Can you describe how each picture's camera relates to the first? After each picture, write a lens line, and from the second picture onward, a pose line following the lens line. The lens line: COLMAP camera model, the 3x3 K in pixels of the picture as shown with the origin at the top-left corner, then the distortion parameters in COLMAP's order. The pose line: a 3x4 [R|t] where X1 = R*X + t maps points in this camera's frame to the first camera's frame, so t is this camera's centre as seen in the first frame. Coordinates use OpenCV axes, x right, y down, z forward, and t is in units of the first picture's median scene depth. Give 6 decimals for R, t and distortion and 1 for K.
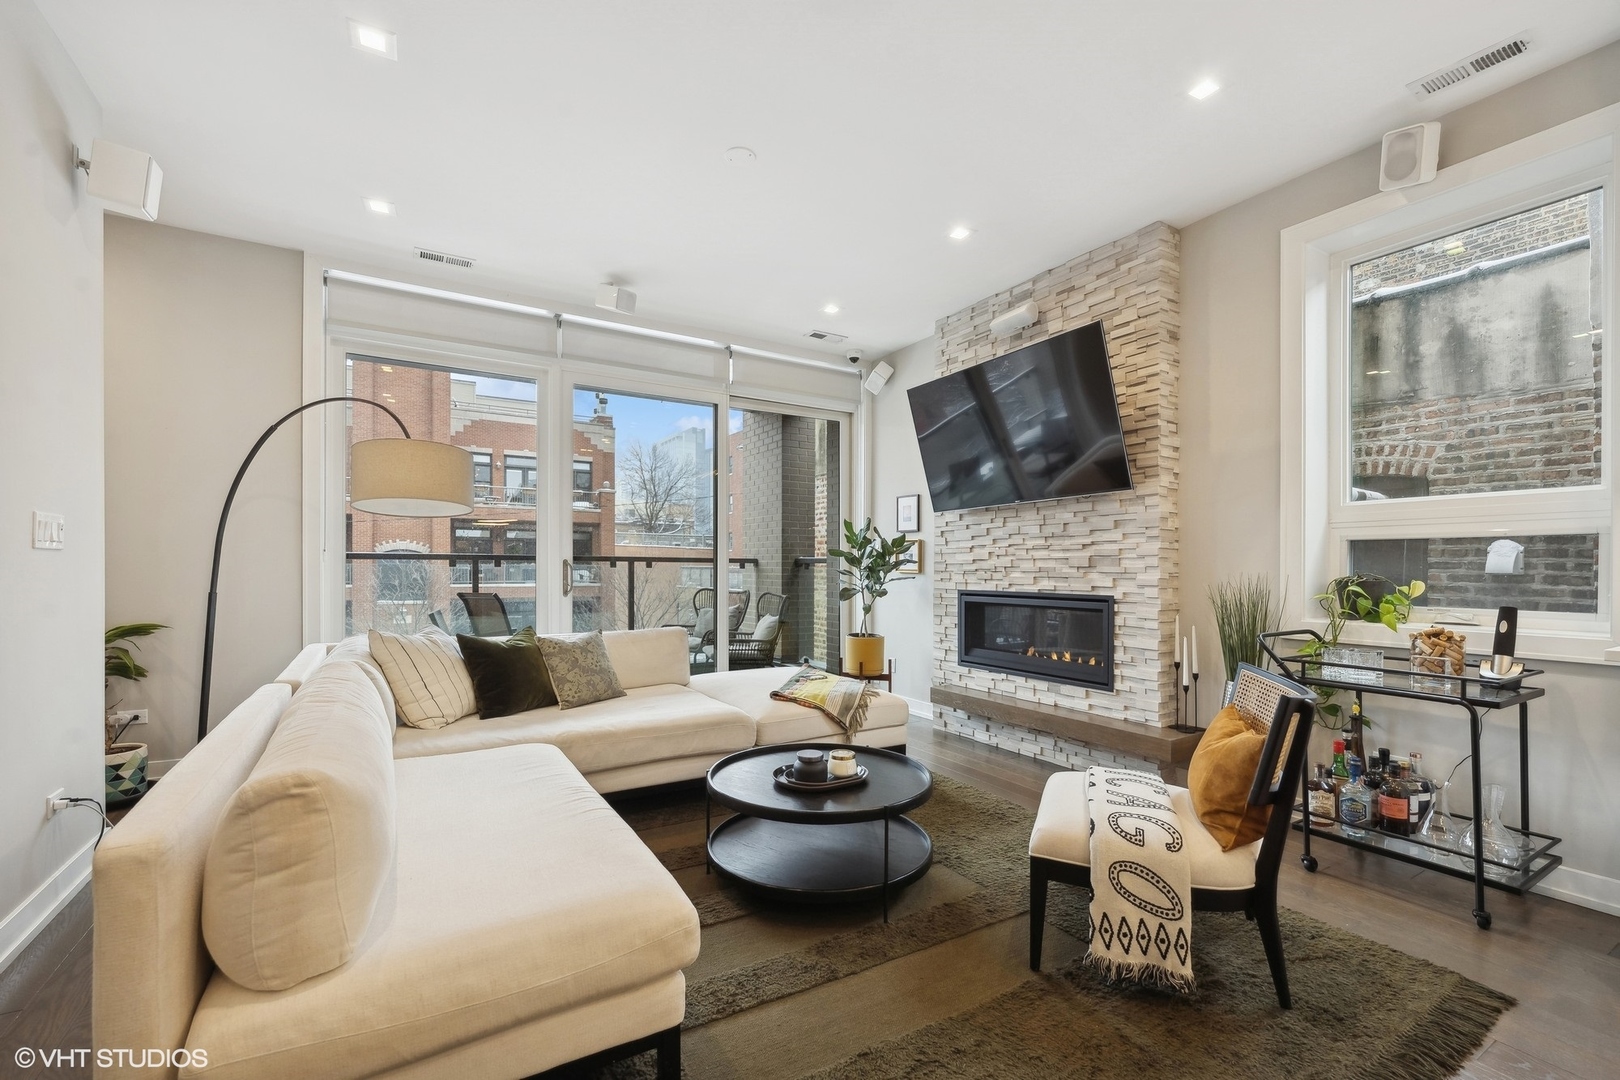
lens RADIAL K [[685.3, 0, 801.6], [0, 685.3, 570.9], [0, 0, 1]] dist [-0.002031, 0.000606]
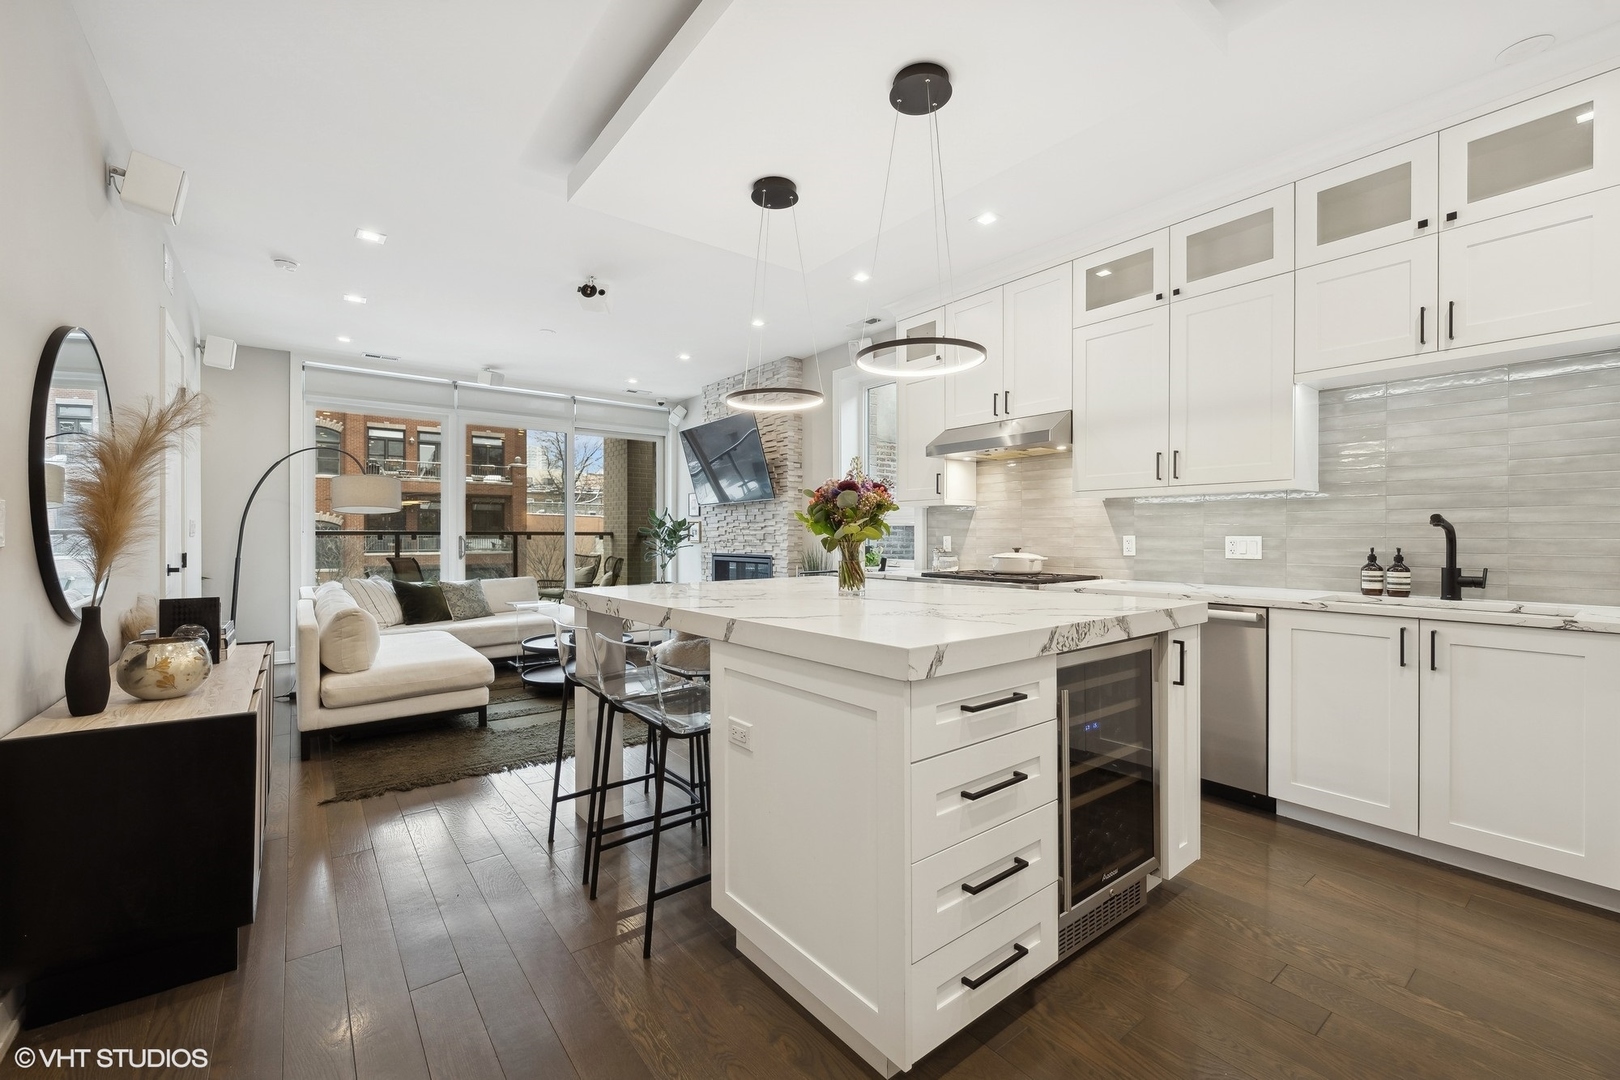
lens RADIAL K [[666.0, 0, 802.2], [0, 666.0, 536.7], [0, 0, 1]] dist [-0.003763, 0.001039]
pose [[0.993364, -0.004376, 0.114934, 0.305005], [0.004553, 0.999989, -0.001282, -0.010441], [-0.114927, 0.001797, 0.993372, -0.714285]]
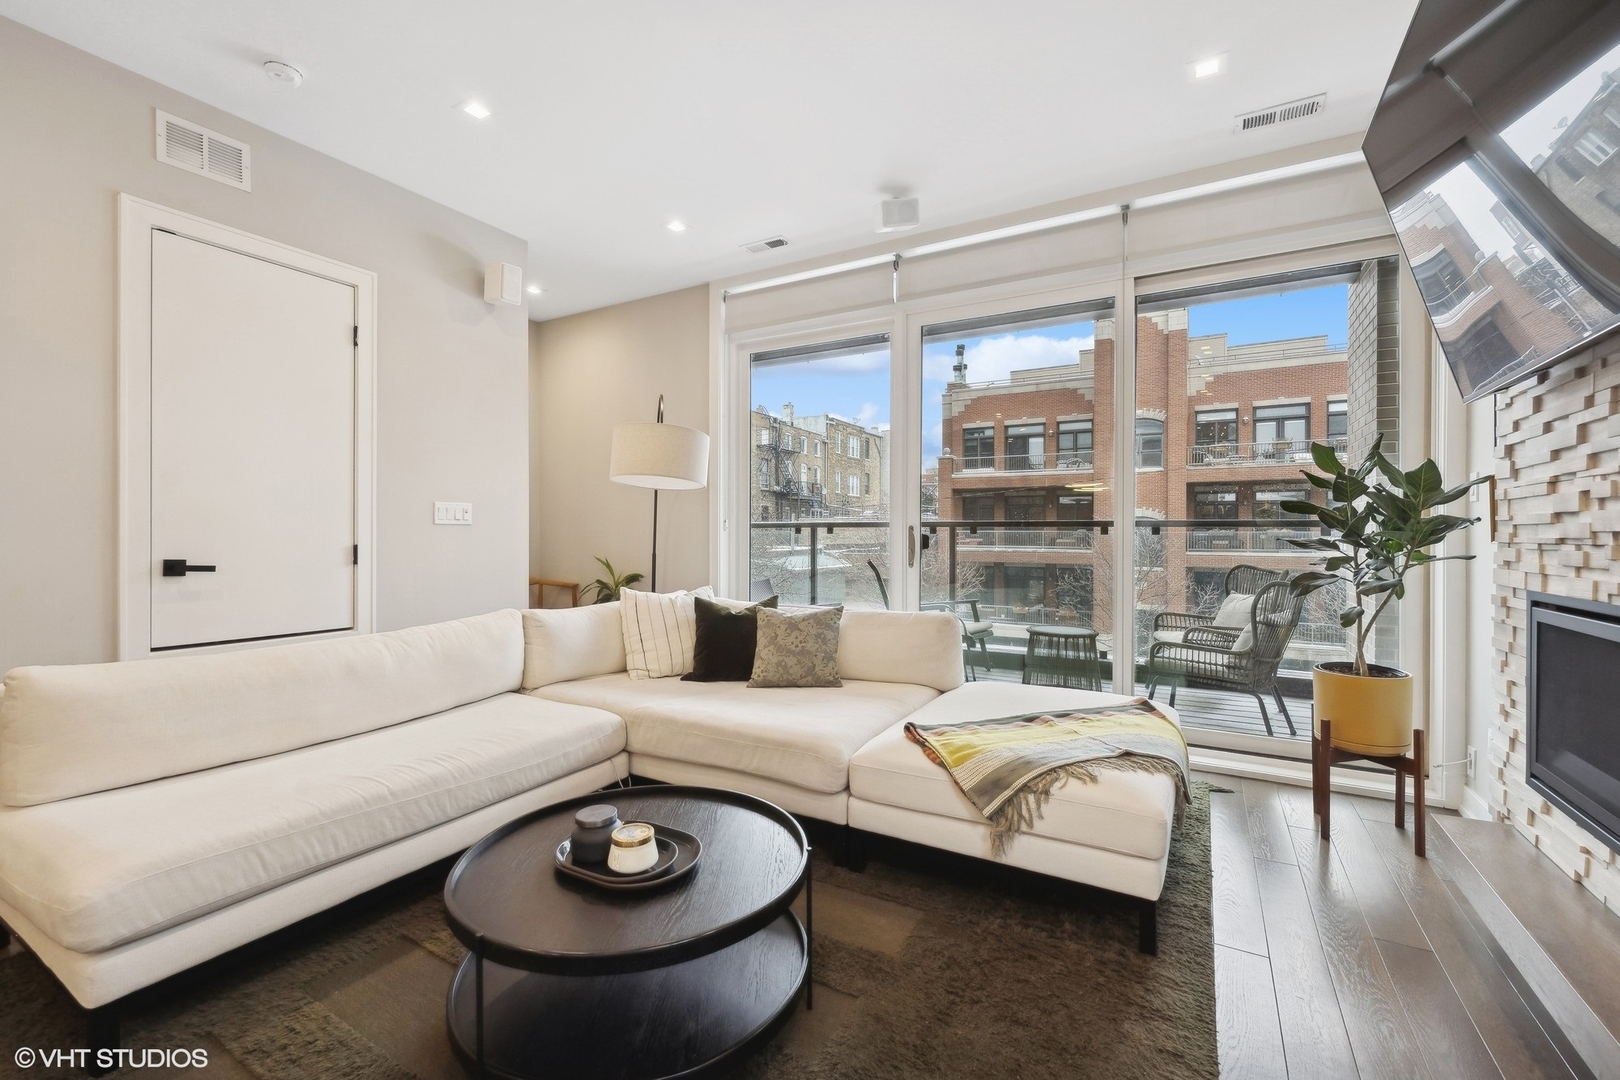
lens RADIAL K [[685.3, 0, 809.7], [0, 685.3, 536.7], [0, 0, 1]] dist [-0.002031, 0.000606]
pose [[0.489447, 0.001906, -0.872031, 0.433058], [-0.003368, 0.999994, 0.000295, -0.002764], [0.872026, 0.002792, 0.489451, 0.528042]]
